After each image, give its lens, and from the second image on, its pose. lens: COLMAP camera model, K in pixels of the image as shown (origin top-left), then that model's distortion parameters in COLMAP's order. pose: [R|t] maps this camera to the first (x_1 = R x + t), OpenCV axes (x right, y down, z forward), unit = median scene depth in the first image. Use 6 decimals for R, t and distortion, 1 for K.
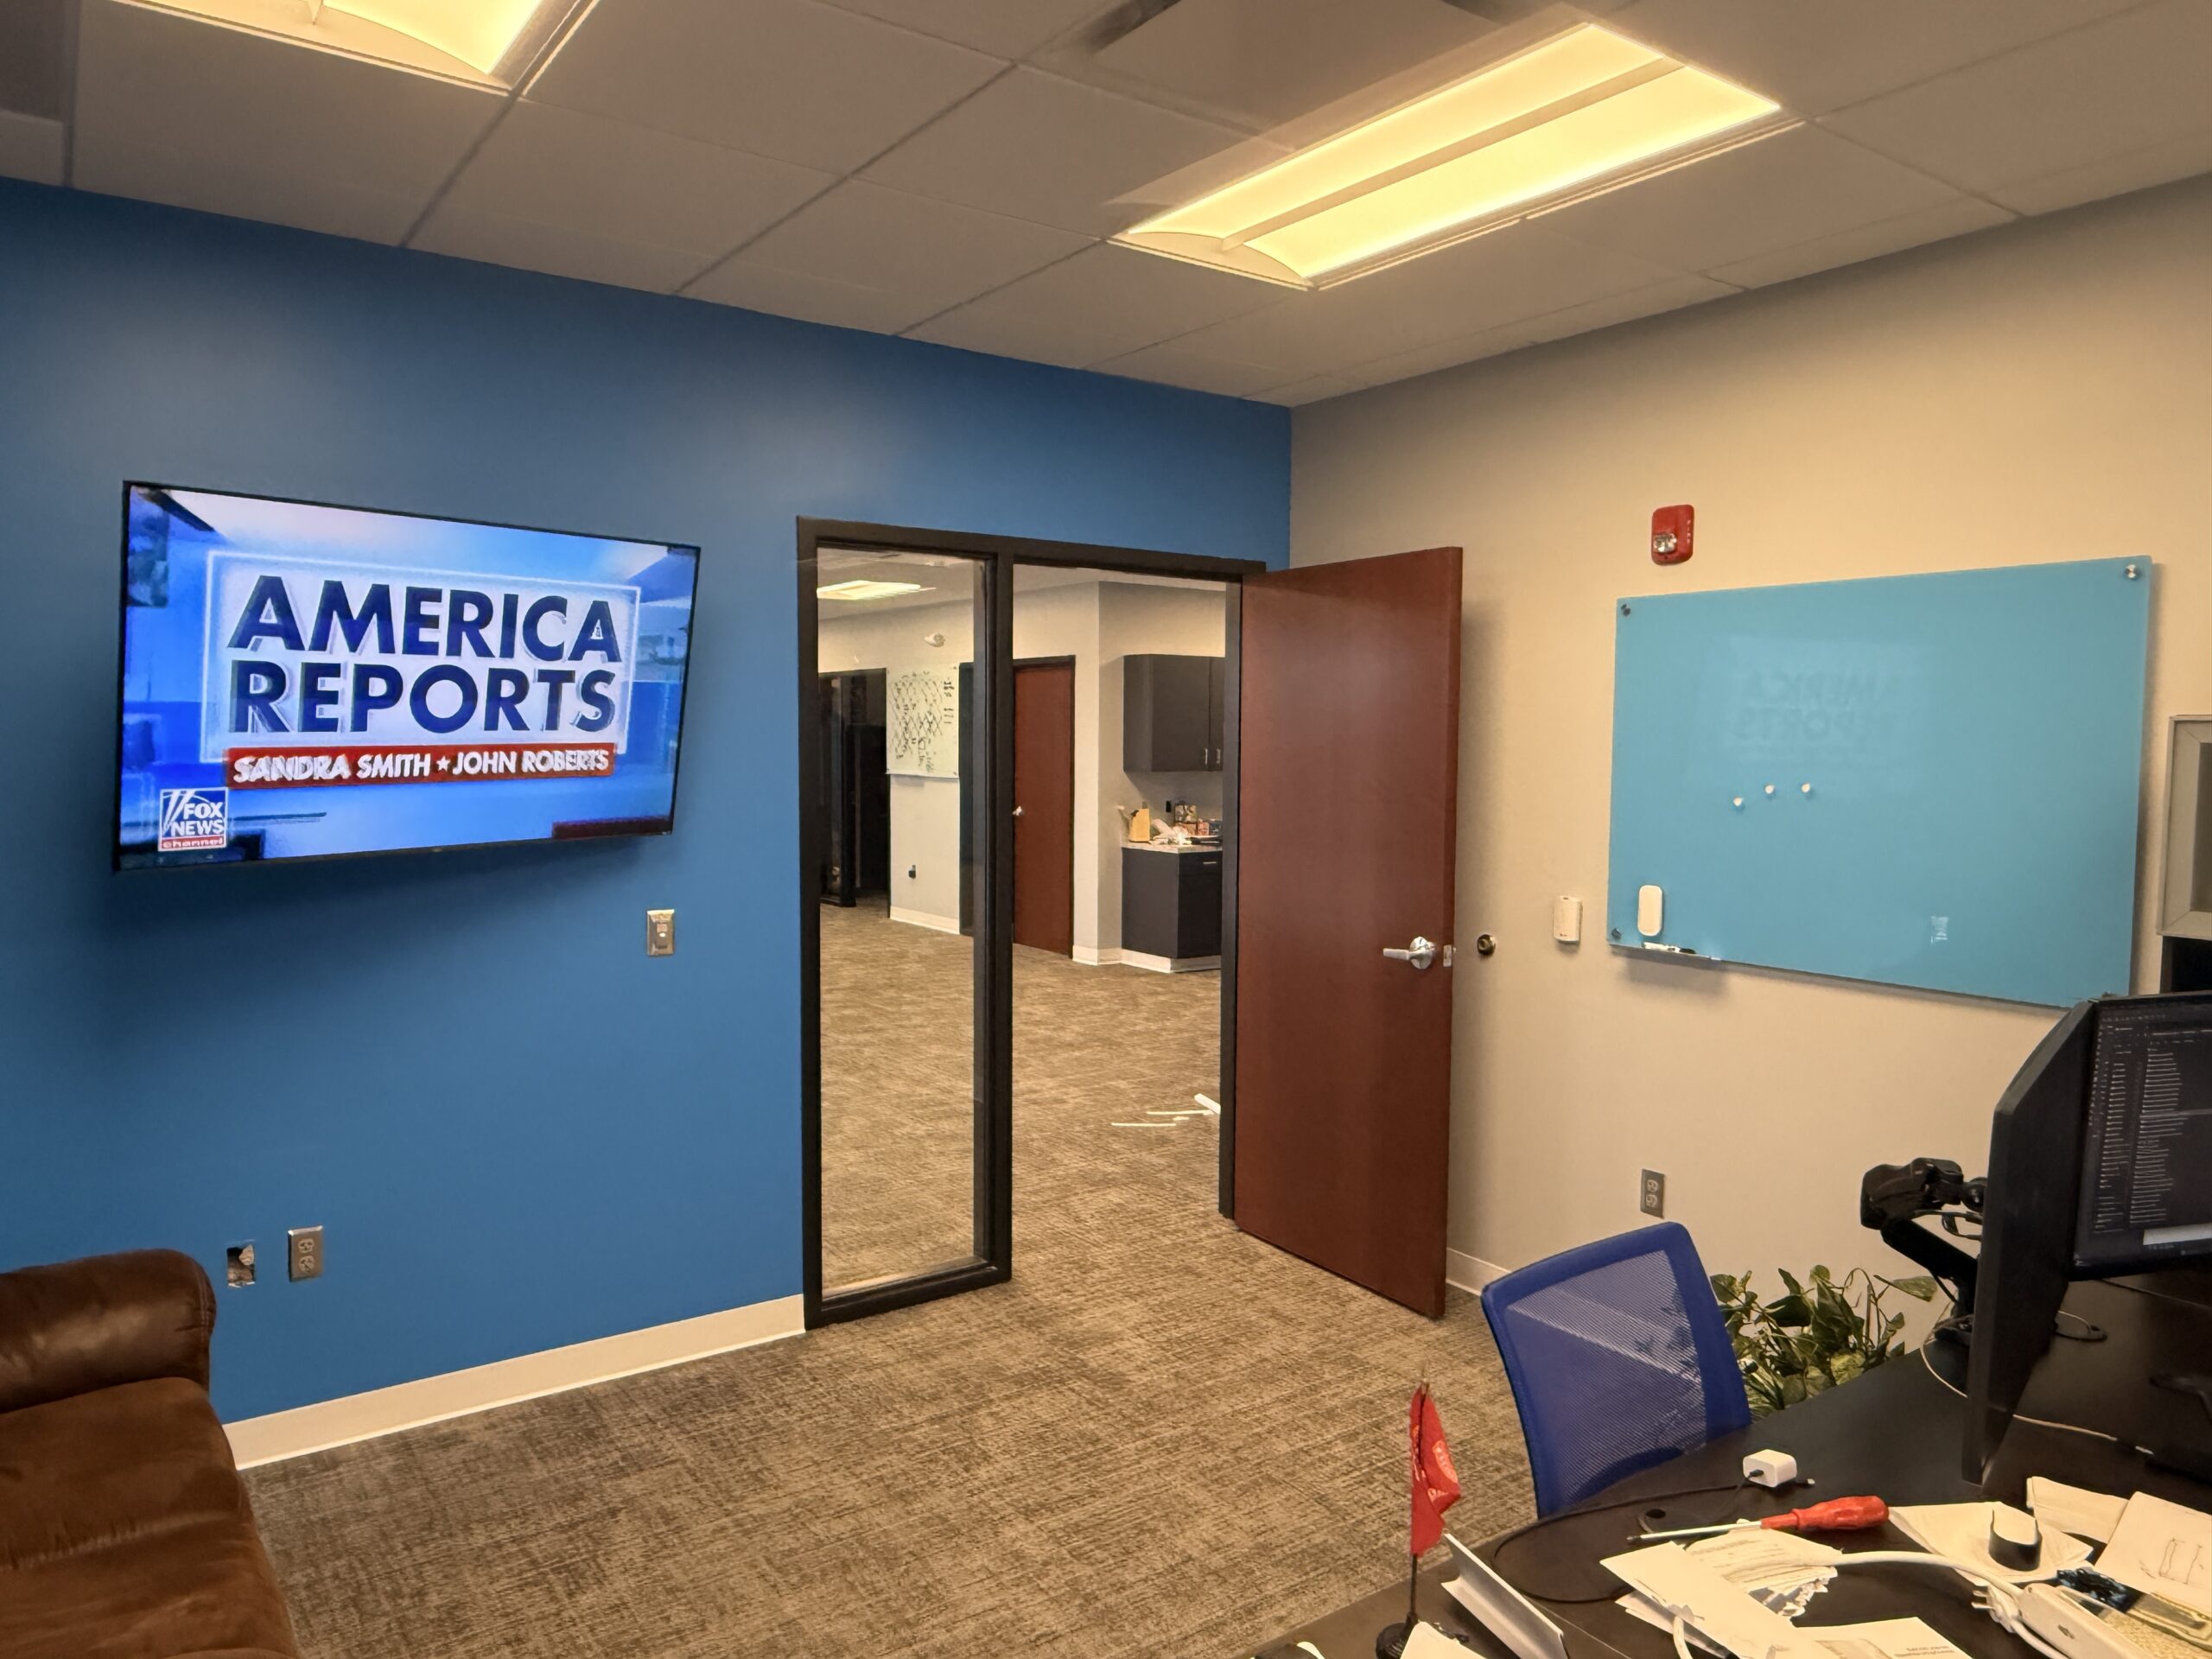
lens RADIAL K [[1497.0, 0, 1106.0], [0, 1497.0, 829.5], [0, 0, 1]] dist [0.000003, -0.000399]
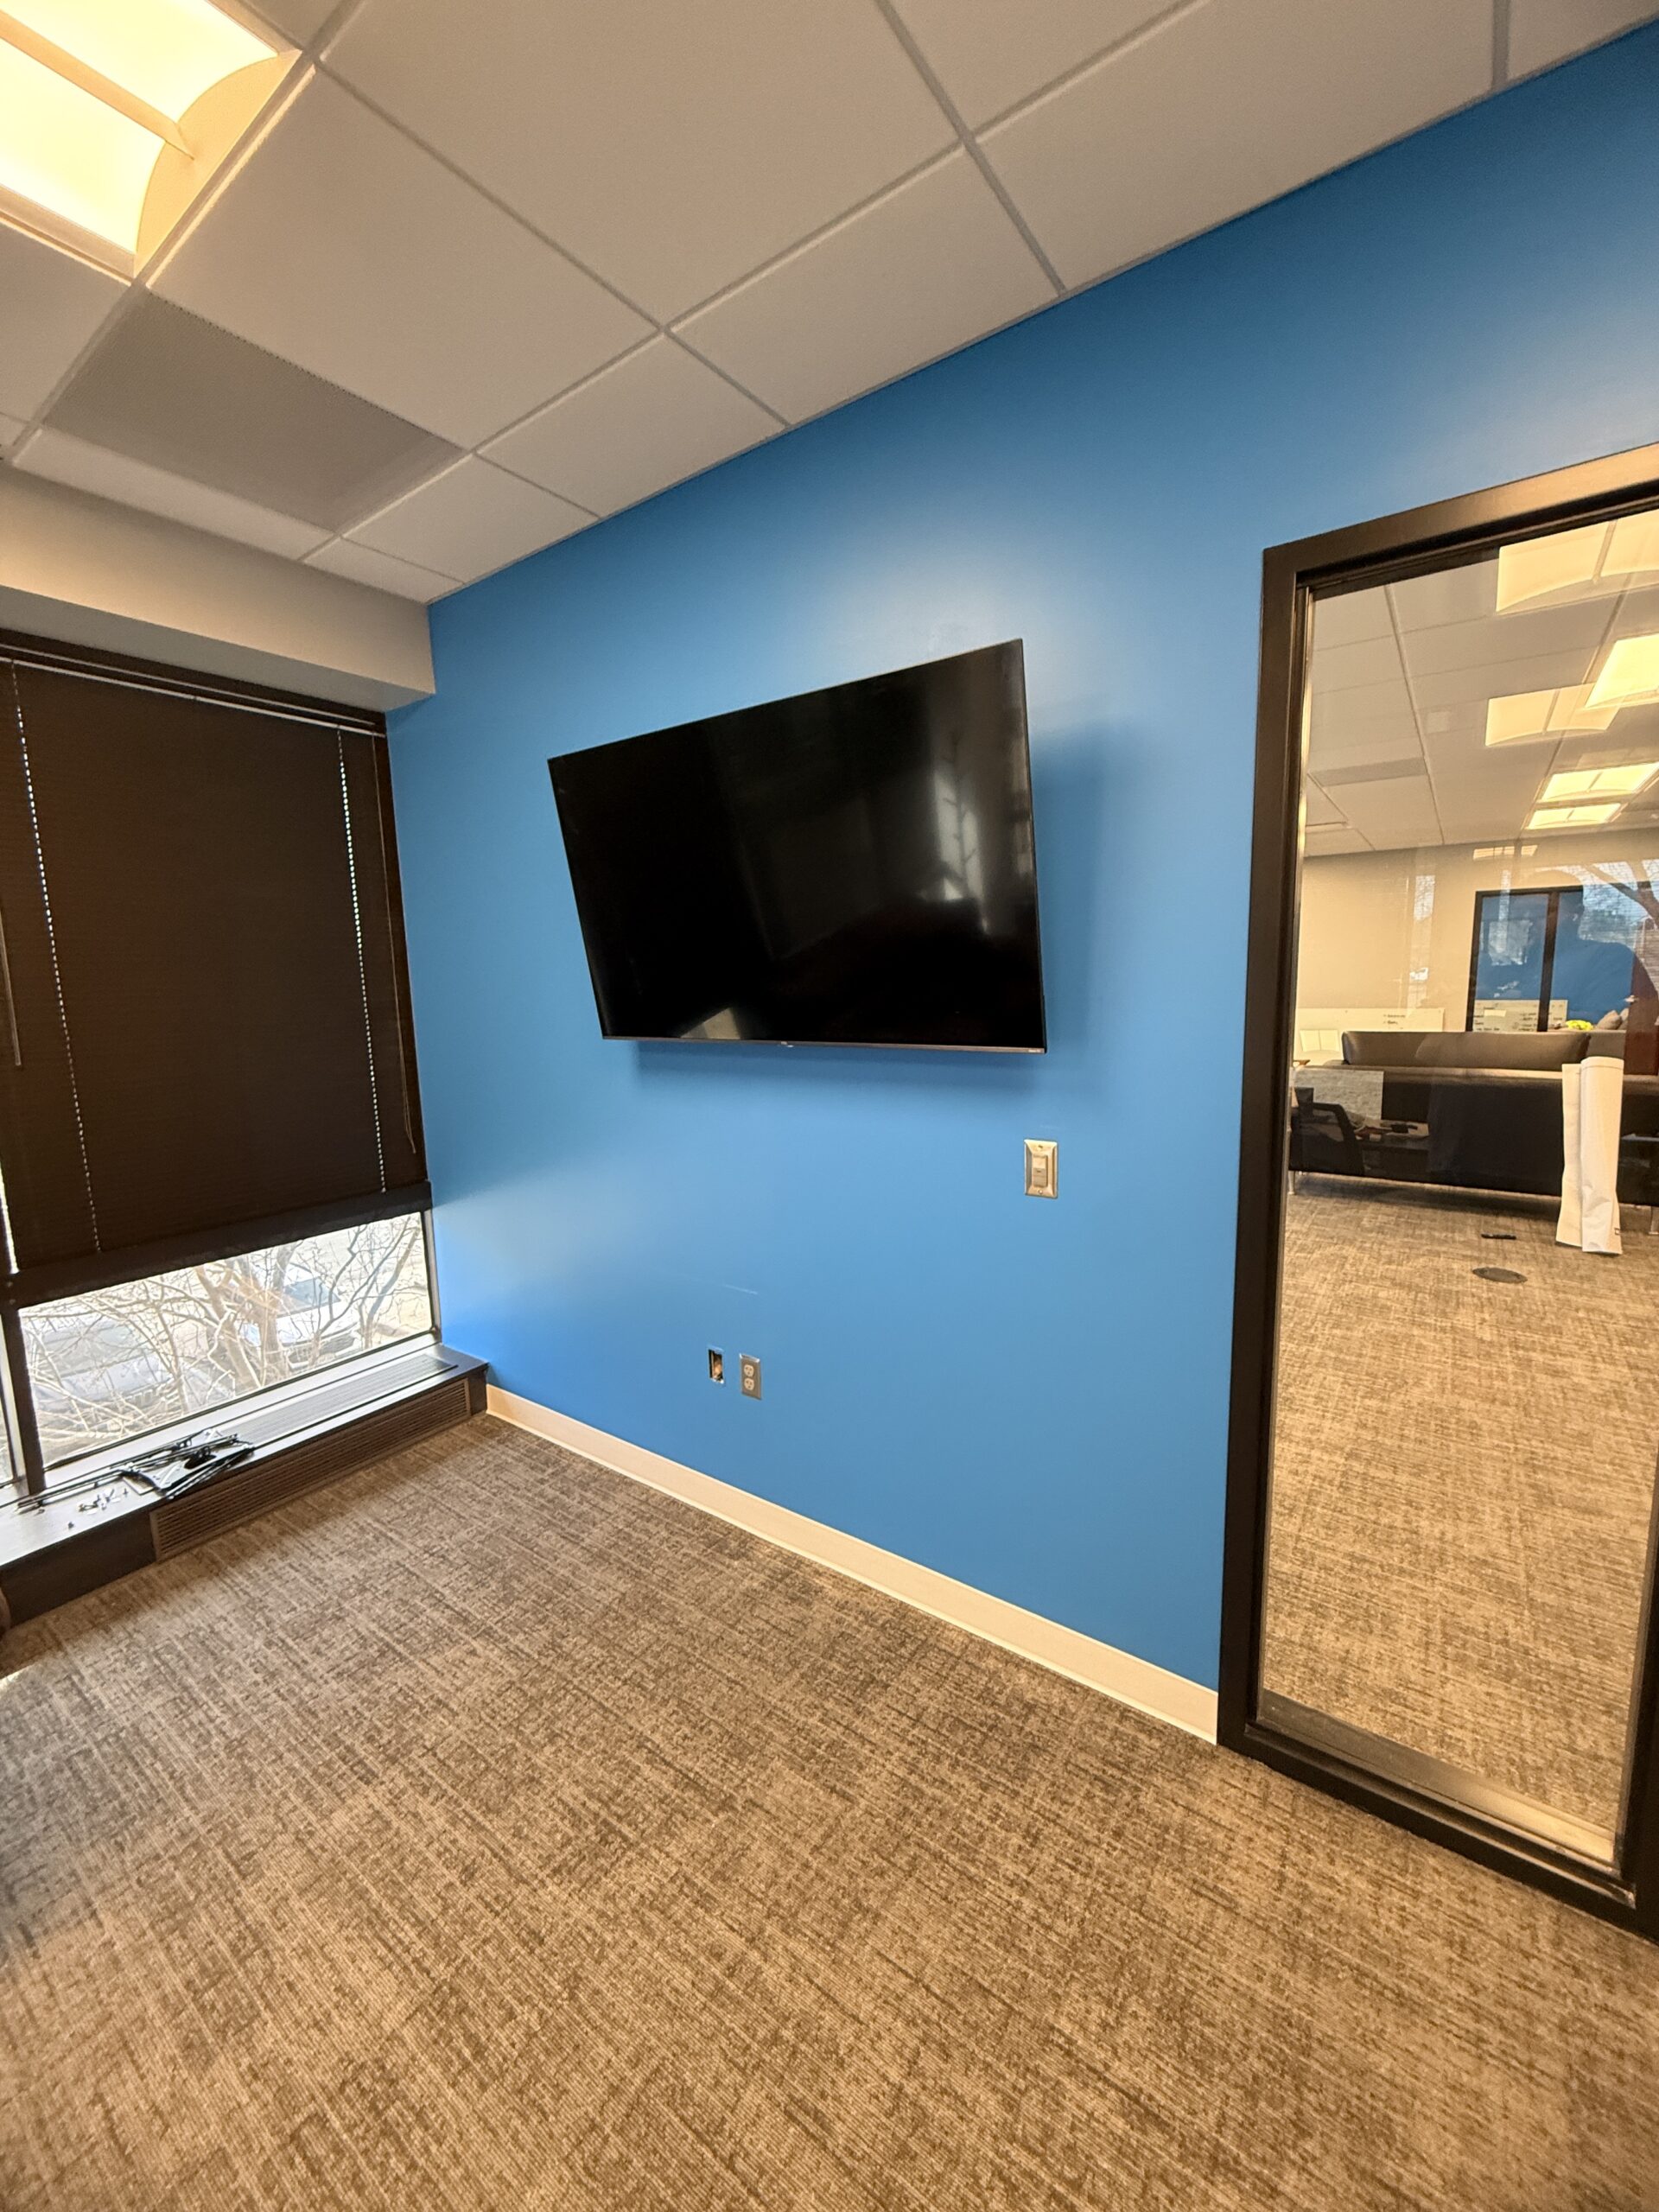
lens RADIAL K [[882.8, 0, 829.5], [0, 882.8, 1106.0], [0, 0, 1]] dist [0.000957, -0.000025]
pose [[0.325787, 0.131514, -0.936252, 0.112383], [-0.035086, 0.991277, 0.127035, -0.022165], [0.944792, -0.008537, 0.327559, 0.778018]]
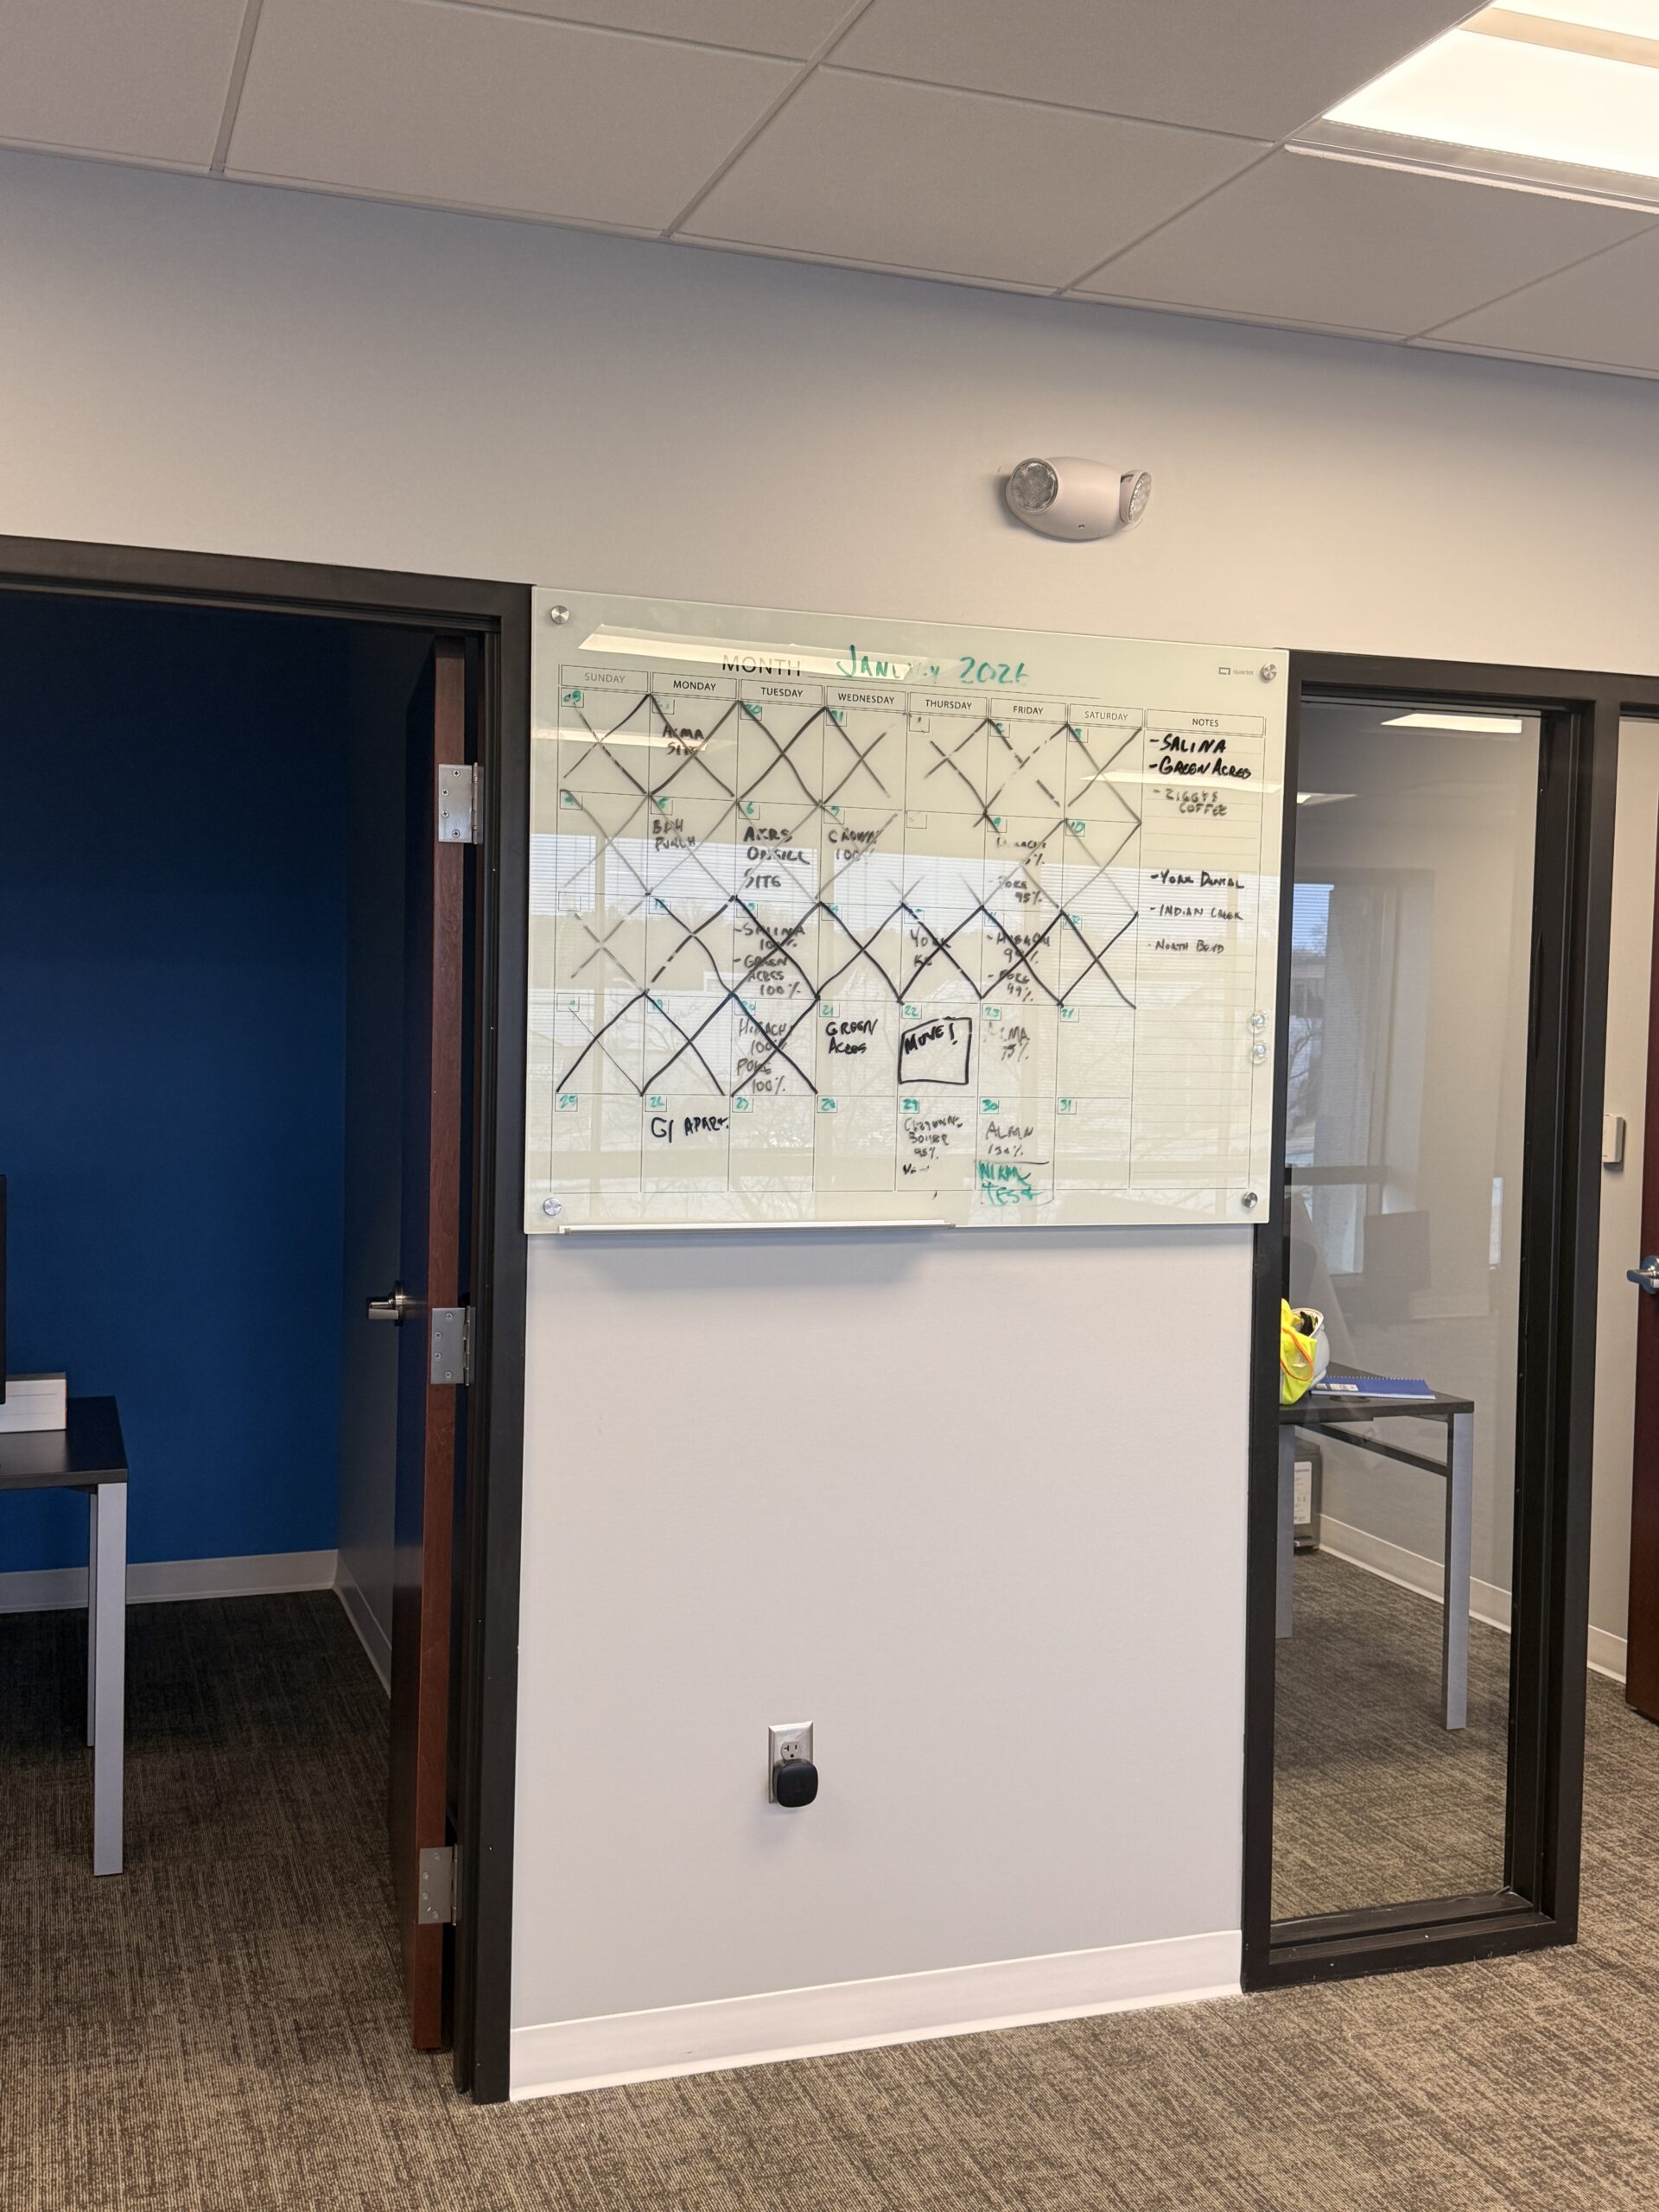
lens RADIAL K [[2201.7, 0, 829.5], [0, 2201.7, 1106.0], [0, 0, 1]] dist [-0.002817, -0.508076]
pose [[0.914883, 0.024301, -0.402986, -0.002494], [-0.040600, 0.998665, -0.031950, -0.004779], [0.401672, 0.045591, 0.914648, 0.085327]]
